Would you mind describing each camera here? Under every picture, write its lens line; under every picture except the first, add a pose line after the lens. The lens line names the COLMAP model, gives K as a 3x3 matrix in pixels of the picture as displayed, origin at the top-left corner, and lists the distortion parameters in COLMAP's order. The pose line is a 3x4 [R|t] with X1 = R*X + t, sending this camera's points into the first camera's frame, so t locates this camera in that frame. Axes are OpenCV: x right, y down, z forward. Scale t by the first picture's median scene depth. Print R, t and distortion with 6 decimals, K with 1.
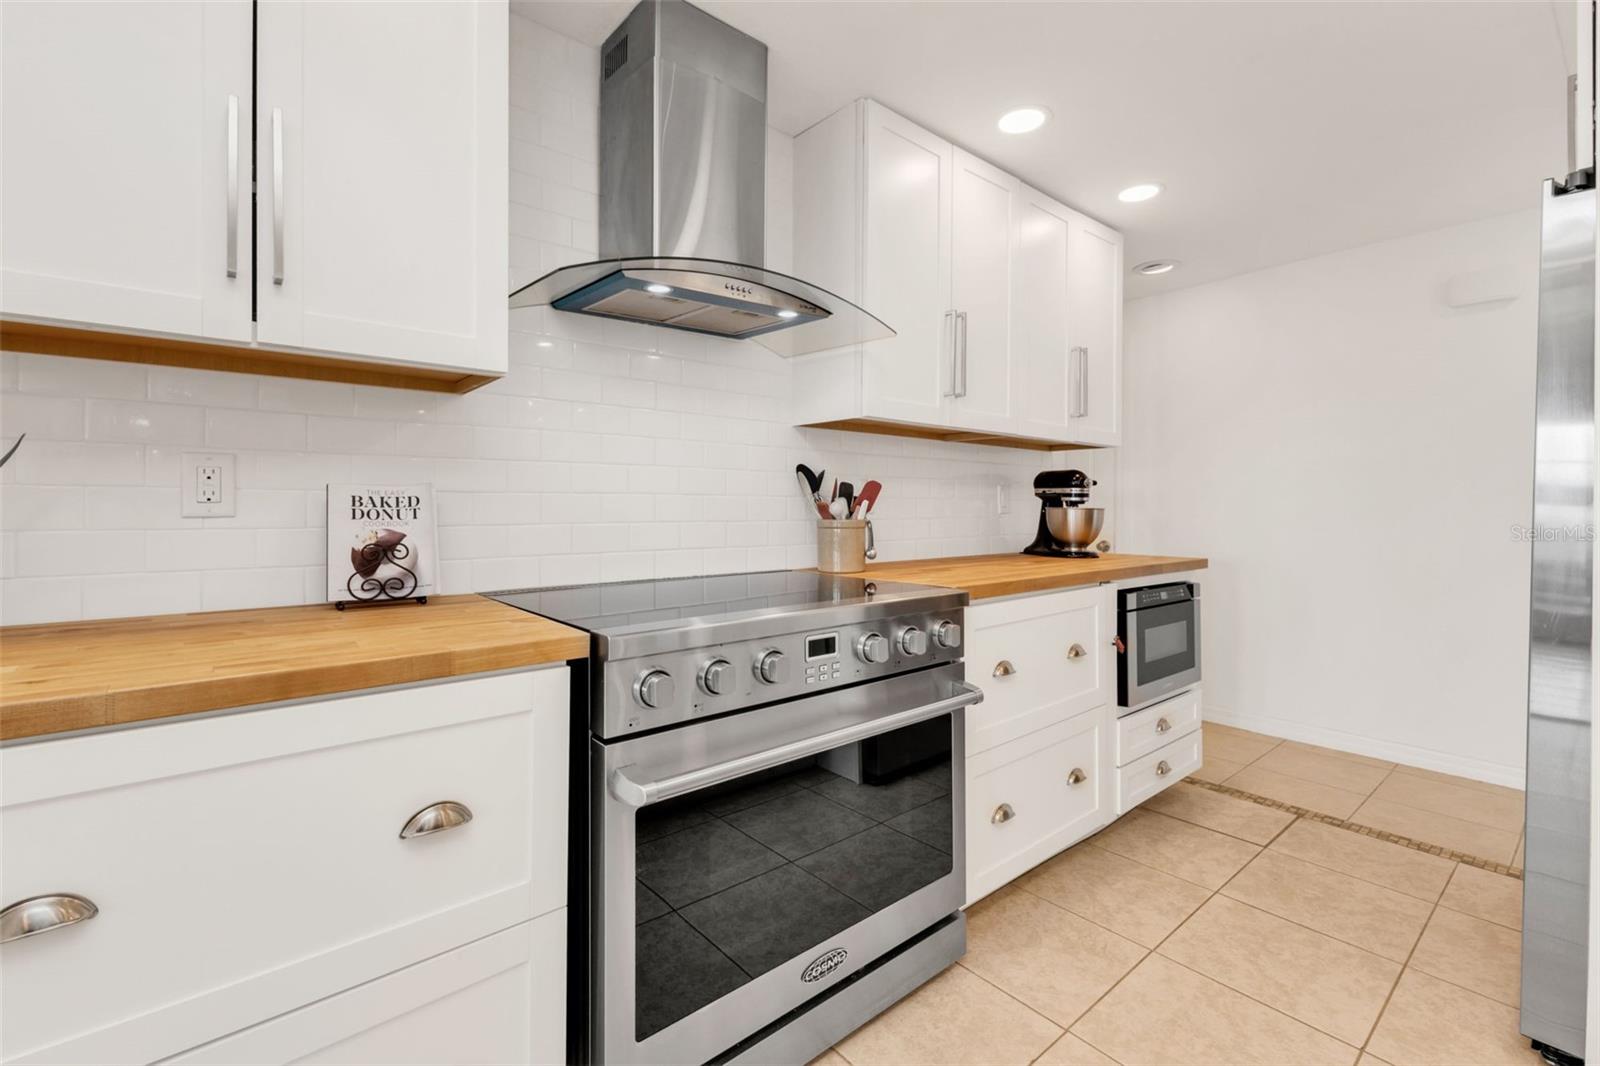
lens RADIAL K [[688.5, 0, 821.7], [0, 688.5, 501.9], [0, 0, 1]] dist [0.011370, -0.002351]
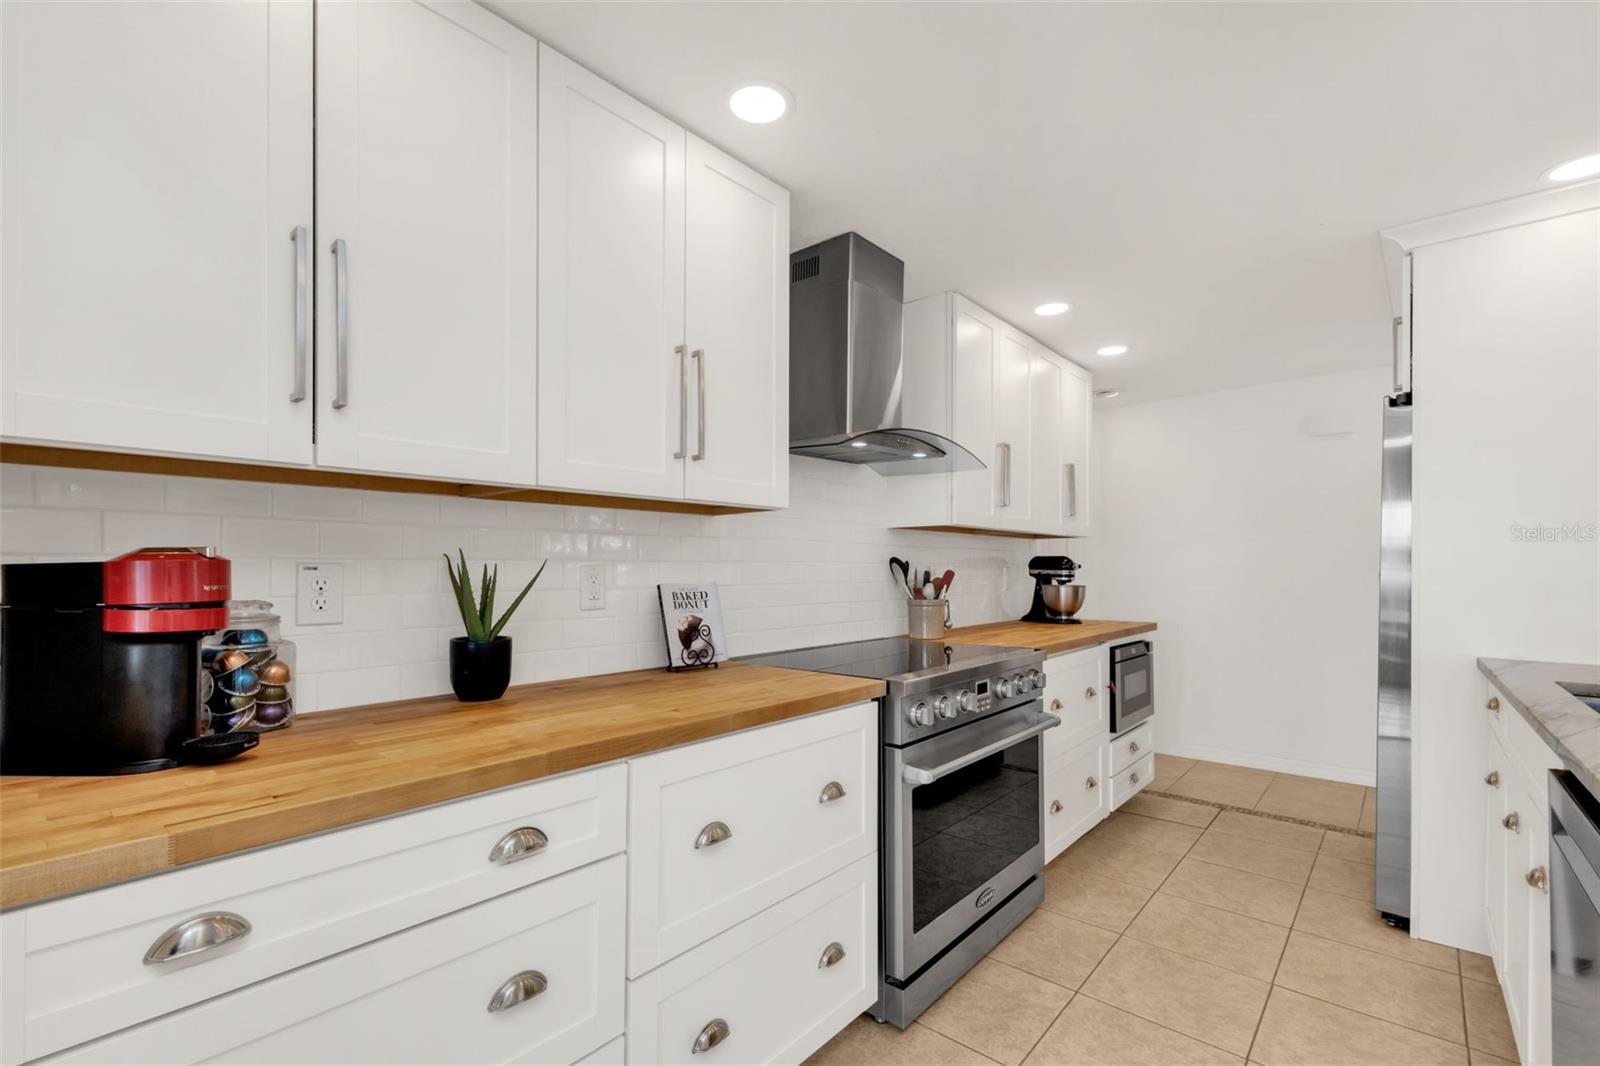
lens RADIAL K [[688.5, 0, 837.8], [0, 688.5, 564.4], [0, 0, 1]] dist [0.011370, -0.002351]
pose [[0.985926, -0.002765, 0.167160, -0.365228], [0.003395, 0.999988, -0.003483, -0.037641], [-0.167149, 0.004001, 0.985924, -0.286236]]
